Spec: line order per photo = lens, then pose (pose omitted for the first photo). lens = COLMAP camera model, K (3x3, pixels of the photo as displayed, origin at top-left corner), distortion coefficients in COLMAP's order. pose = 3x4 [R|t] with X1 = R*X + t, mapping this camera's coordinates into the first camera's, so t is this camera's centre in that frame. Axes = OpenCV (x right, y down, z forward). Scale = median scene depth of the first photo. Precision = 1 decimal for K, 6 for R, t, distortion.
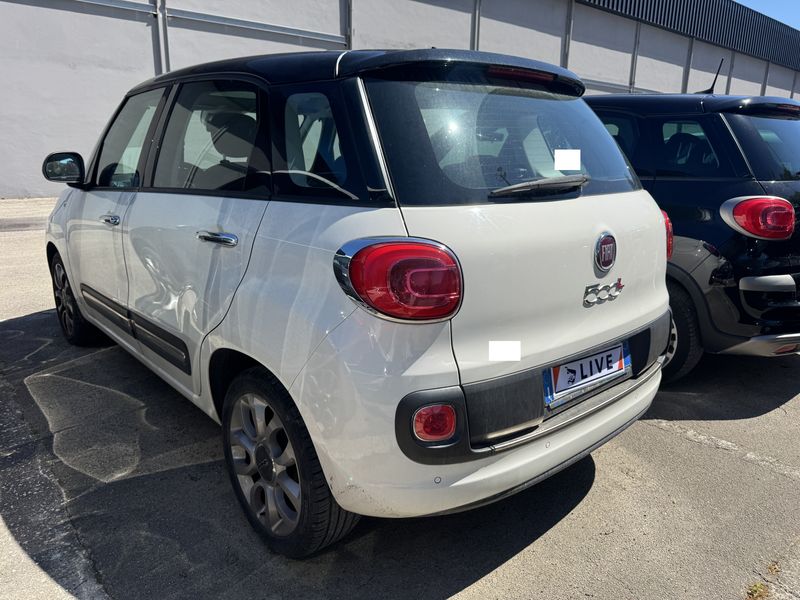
lens RADIAL K [[564.9, 0, 404.5], [0, 564.9, 304.3], [0, 0, 1]] dist [0.028261, -0.031663]
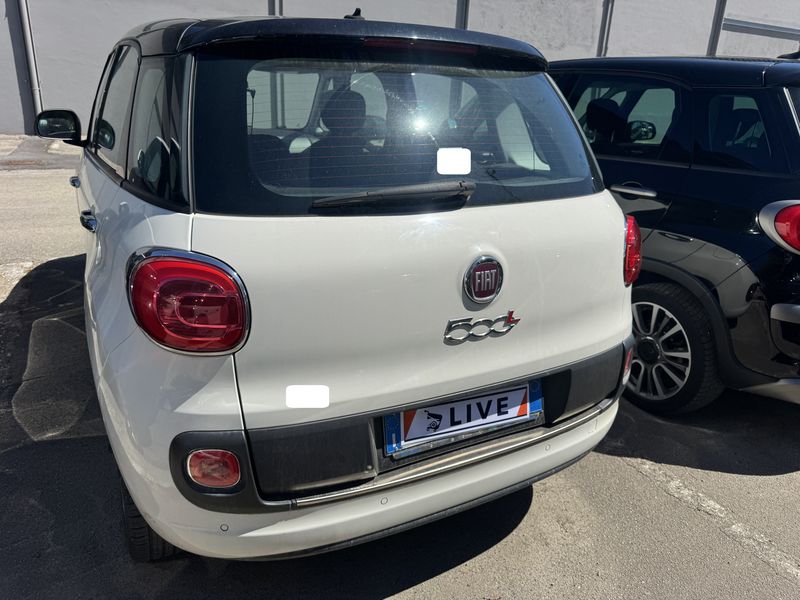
lens RADIAL K [[564.9, 0, 397.1], [0, 564.9, 291.9], [0, 0, 1]] dist [0.028261, -0.031663]
pose [[0.970719, 0.102780, -0.217118, 0.393990], [-0.086655, 0.992812, 0.082556, -0.124811], [0.224042, -0.061324, 0.972648, 0.184324]]
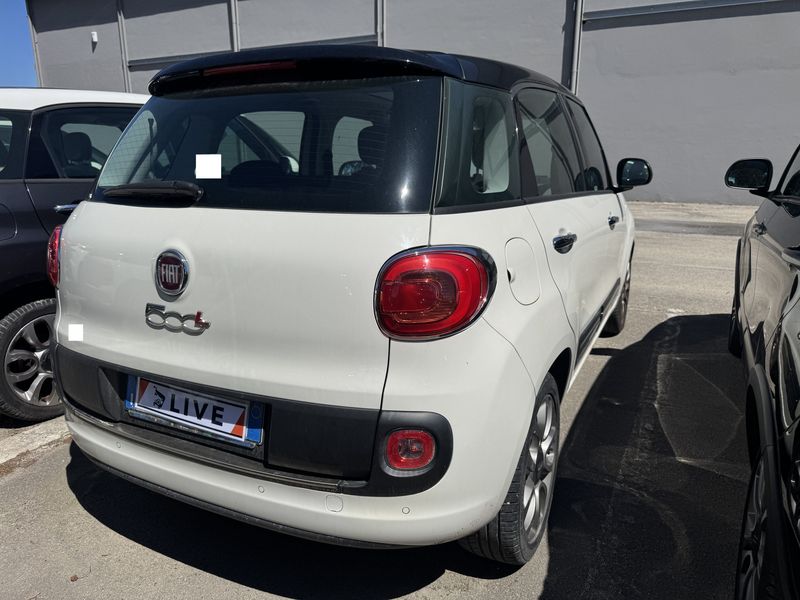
lens RADIAL K [[564.9, 0, 399.6], [0, 564.9, 299.3], [0, 0, 1]] dist [0.028261, -0.031663]
pose [[0.391482, 0.207489, -0.896488, 1.207324], [-0.225306, 0.966205, 0.125237, -0.227385], [0.892177, 0.152956, 0.425000, 0.910232]]
